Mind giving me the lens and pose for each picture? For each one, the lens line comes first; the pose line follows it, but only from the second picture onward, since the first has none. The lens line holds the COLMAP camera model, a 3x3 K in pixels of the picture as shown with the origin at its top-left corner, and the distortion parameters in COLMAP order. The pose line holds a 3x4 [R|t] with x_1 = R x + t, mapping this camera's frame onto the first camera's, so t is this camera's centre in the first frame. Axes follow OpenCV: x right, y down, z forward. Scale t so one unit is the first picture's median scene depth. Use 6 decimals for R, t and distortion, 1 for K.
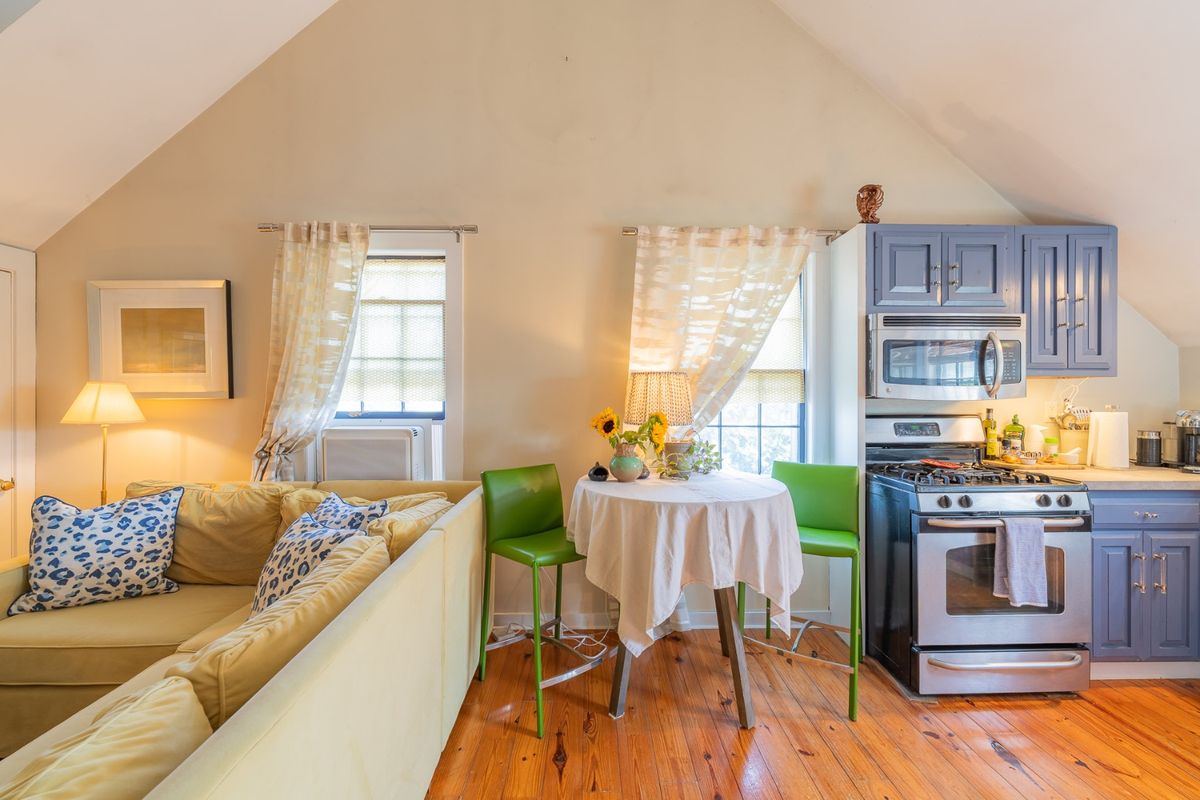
lens RADIAL K [[485.4, 0, 599.4], [0, 485.4, 397.4], [0, 0, 1]] dist [-0.001700, -0.000524]
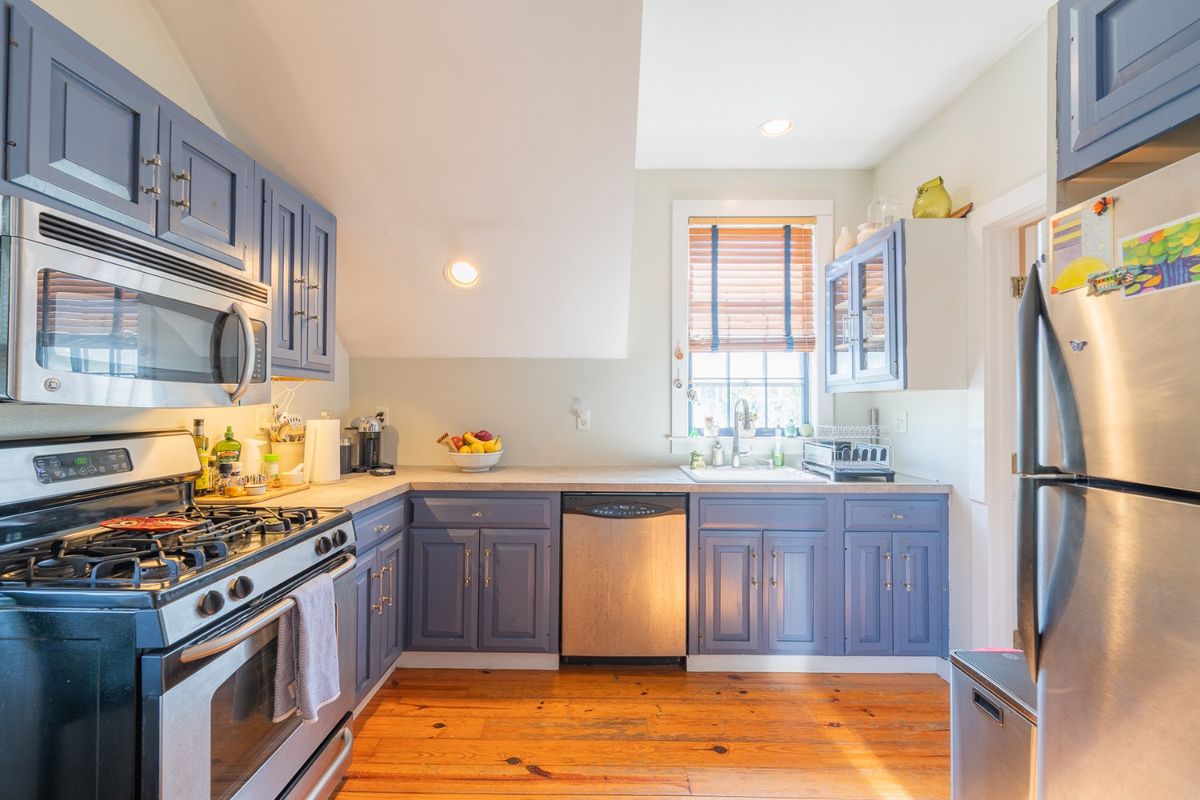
lens RADIAL K [[485.4, 0, 601.6], [0, 485.4, 399.8], [0, 0, 1]] dist [-0.001700, -0.000524]
pose [[0.031629, 0.013168, 0.999413, 0.169502], [-0.005343, 0.999901, -0.013005, 0.001807], [-0.999485, -0.004928, 0.031696, 0.469700]]
